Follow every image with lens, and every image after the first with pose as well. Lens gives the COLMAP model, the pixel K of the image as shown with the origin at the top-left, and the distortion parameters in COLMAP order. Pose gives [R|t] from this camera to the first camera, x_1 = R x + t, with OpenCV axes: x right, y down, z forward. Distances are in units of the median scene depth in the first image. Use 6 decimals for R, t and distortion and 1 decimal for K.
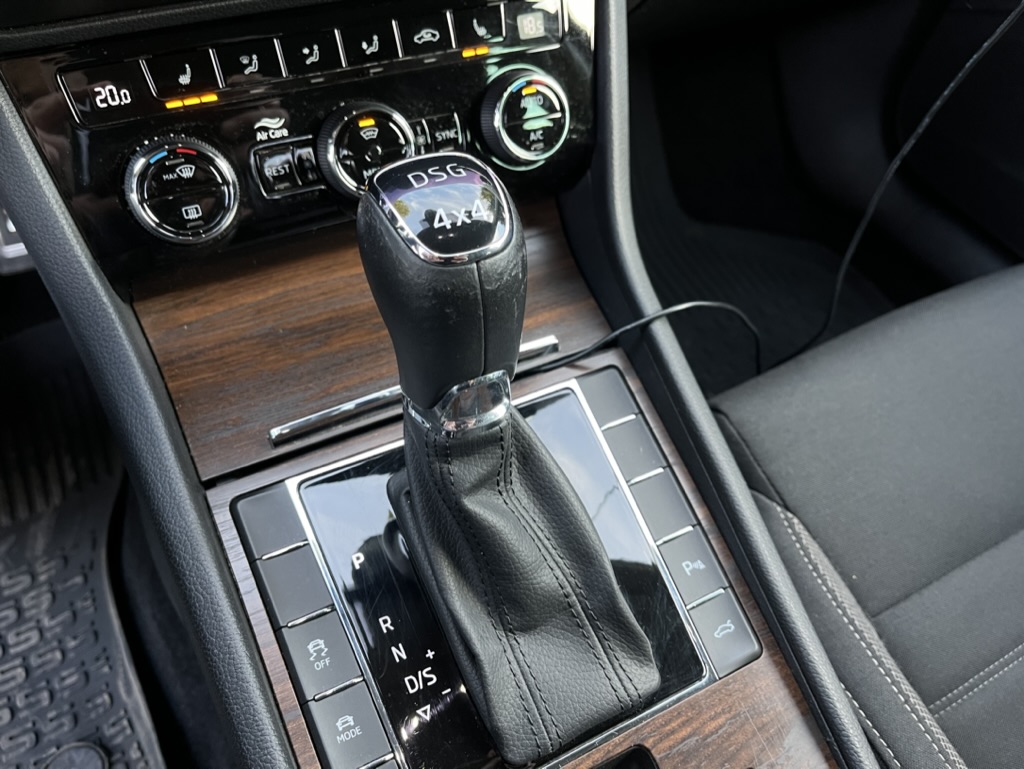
lens RADIAL K [[793.3, 0, 517.1], [0, 793.3, 383.8], [0, 0, 1]] dist [0.051559, -0.109455]
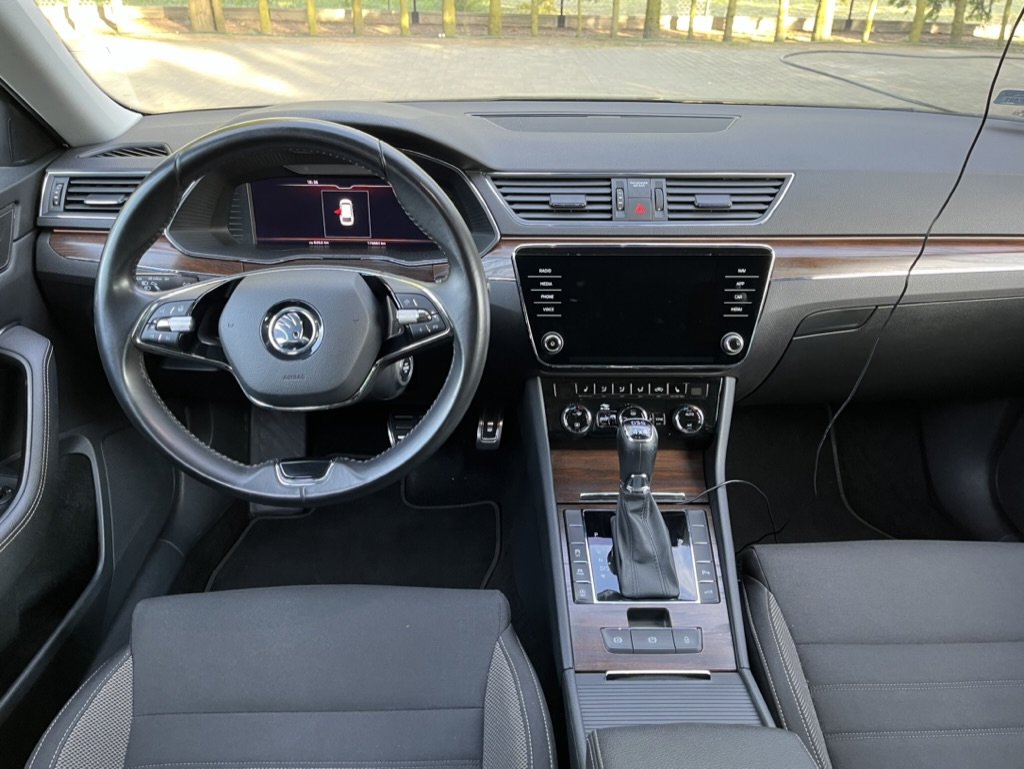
lens RADIAL K [[793.3, 0, 517.1], [0, 793.3, 383.8], [0, 0, 1]] dist [0.051559, -0.109455]
pose [[0.896075, 0.152142, -0.417016, 0.742370], [-0.297044, 0.903618, -0.308610, 0.735740], [0.329871, 0.400409, 0.854902, -2.029680]]
